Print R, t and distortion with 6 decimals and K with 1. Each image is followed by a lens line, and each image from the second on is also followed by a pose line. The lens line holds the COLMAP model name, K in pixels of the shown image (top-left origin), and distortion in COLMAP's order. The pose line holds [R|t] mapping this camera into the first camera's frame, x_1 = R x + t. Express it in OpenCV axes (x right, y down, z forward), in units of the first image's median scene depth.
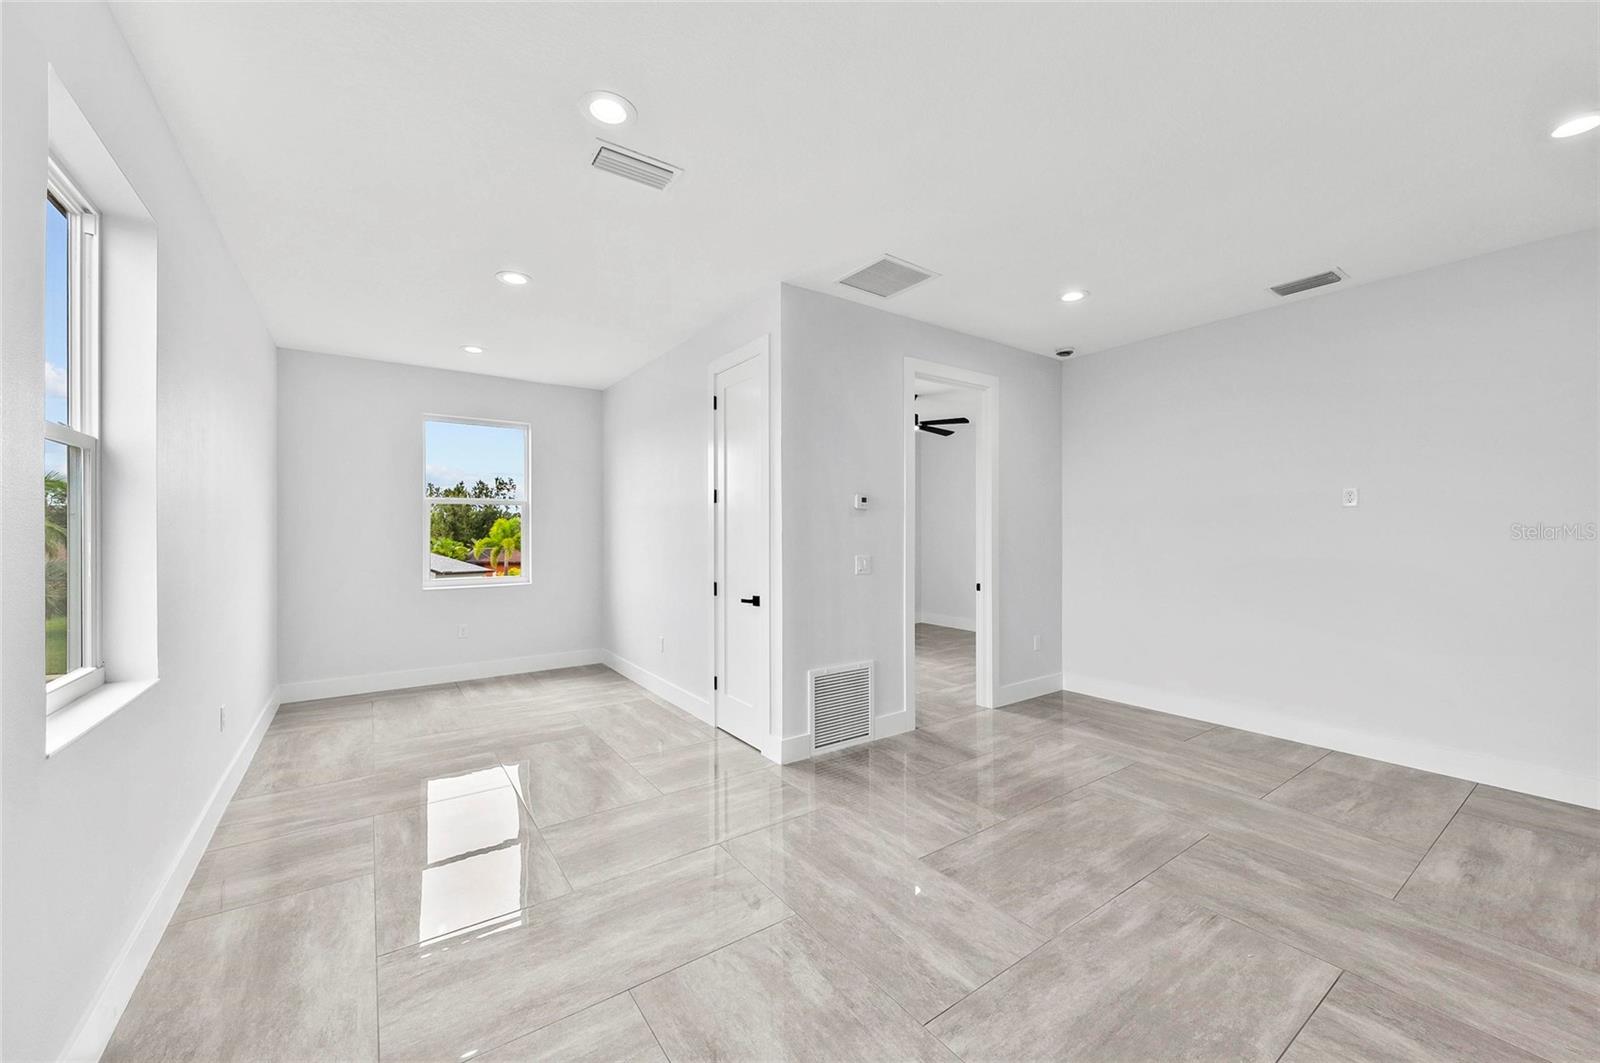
lens RADIAL K [[614.2, 0, 811.3], [0, 614.2, 531.6], [0, 0, 1]] dist [0.009334, -0.004315]
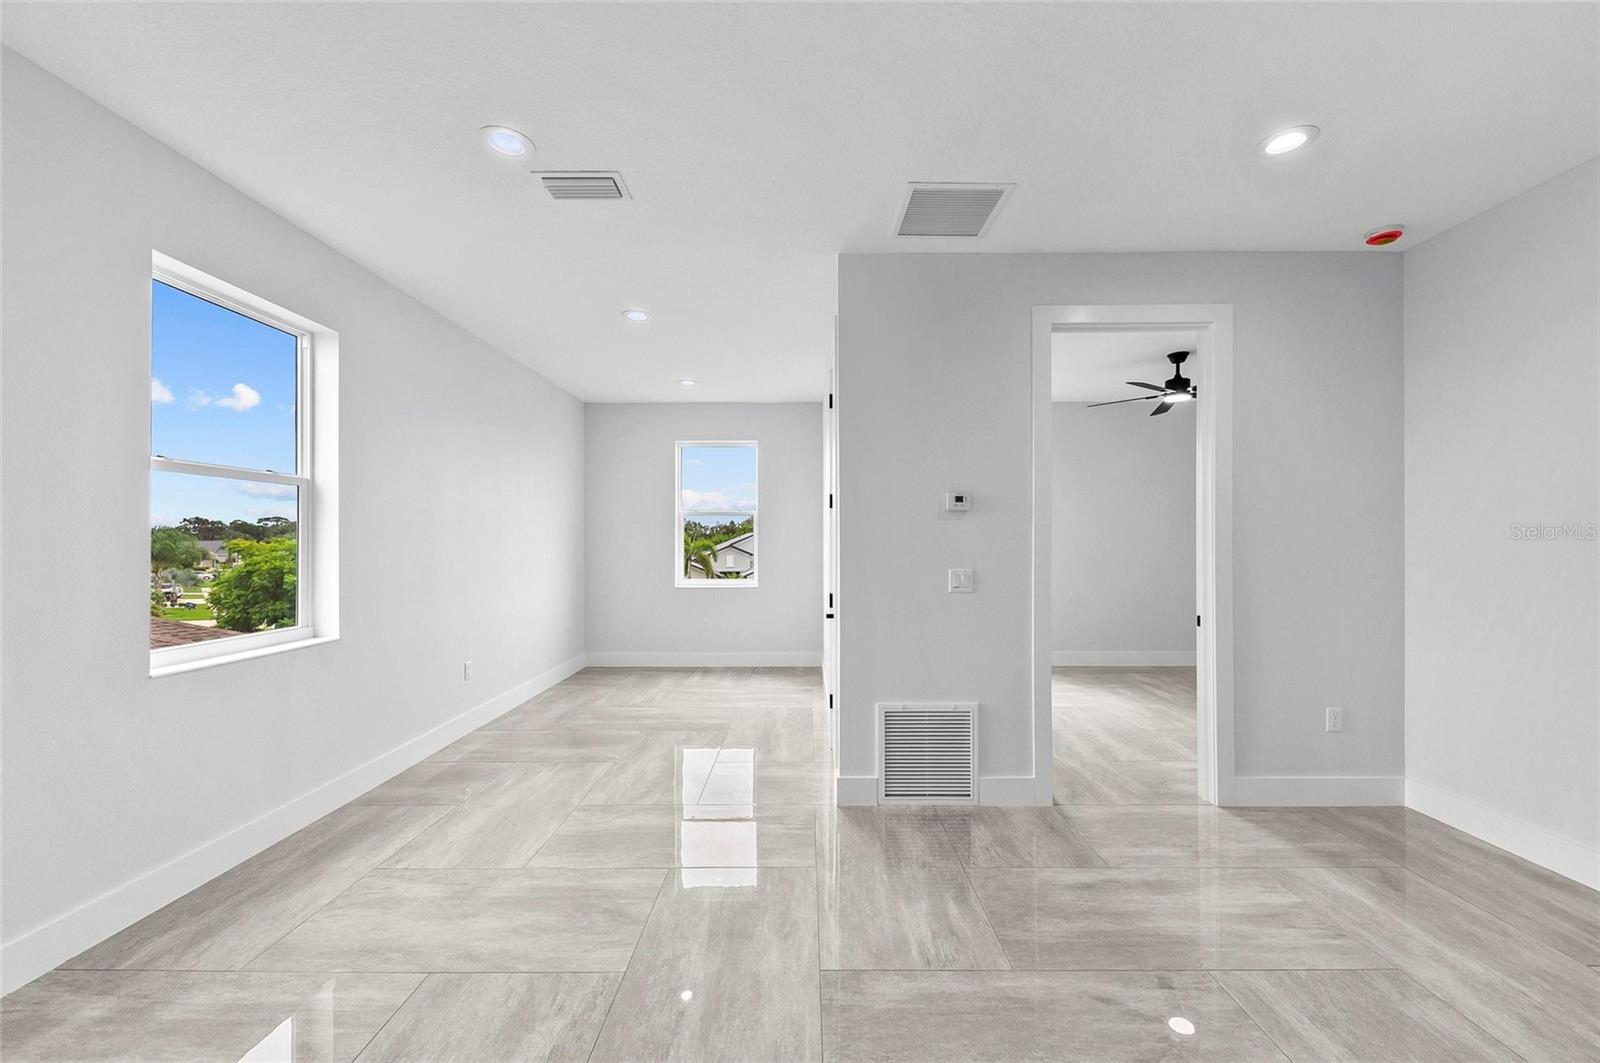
lens RADIAL K [[614.2, 0, 804.3], [0, 614.2, 538.3], [0, 0, 1]] dist [0.009334, -0.004315]
pose [[0.809514, -0.001306, -0.587100, 0.412619], [0.000481, 0.999999, -0.001561, 0.000489], [0.587101, 0.000981, 0.809513, 0.254614]]
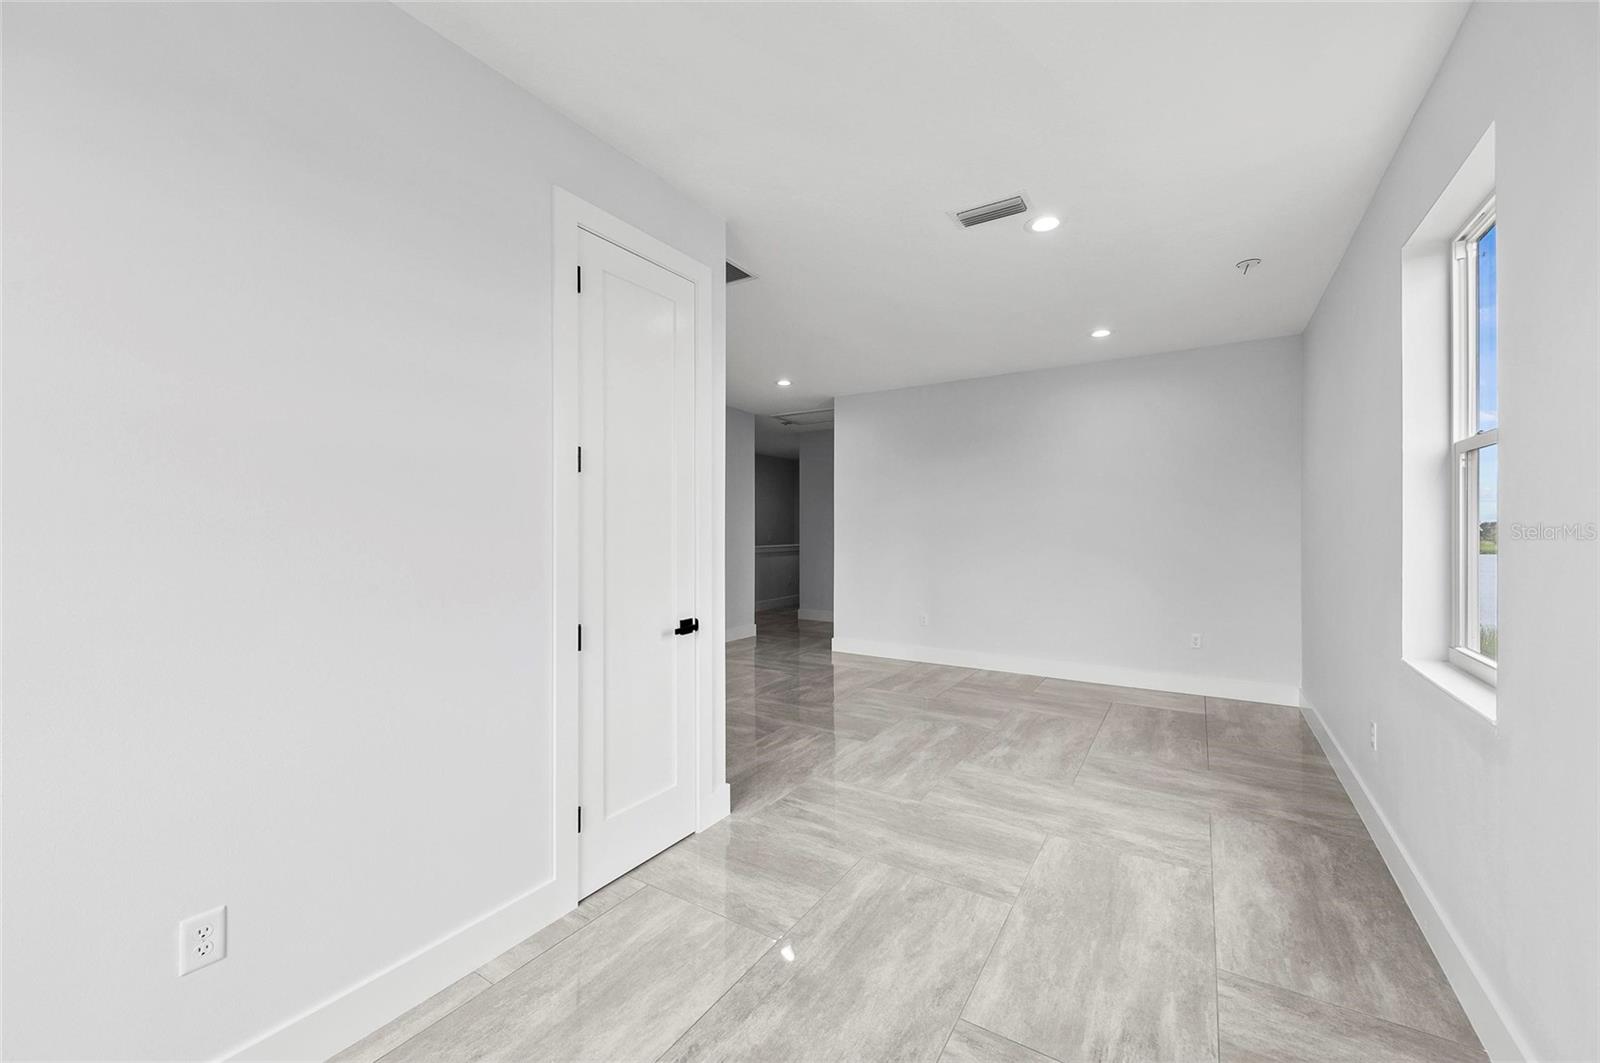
lens RADIAL K [[614.2, 0, 802.2], [0, 614.2, 529.5], [0, 0, 1]] dist [0.009334, -0.004315]
pose [[-0.368354, 0.001561, 0.929684, -0.818026], [0.001244, 0.999999, -0.001186, 0.000709], [-0.929685, 0.000720, -0.368355, 1.169196]]
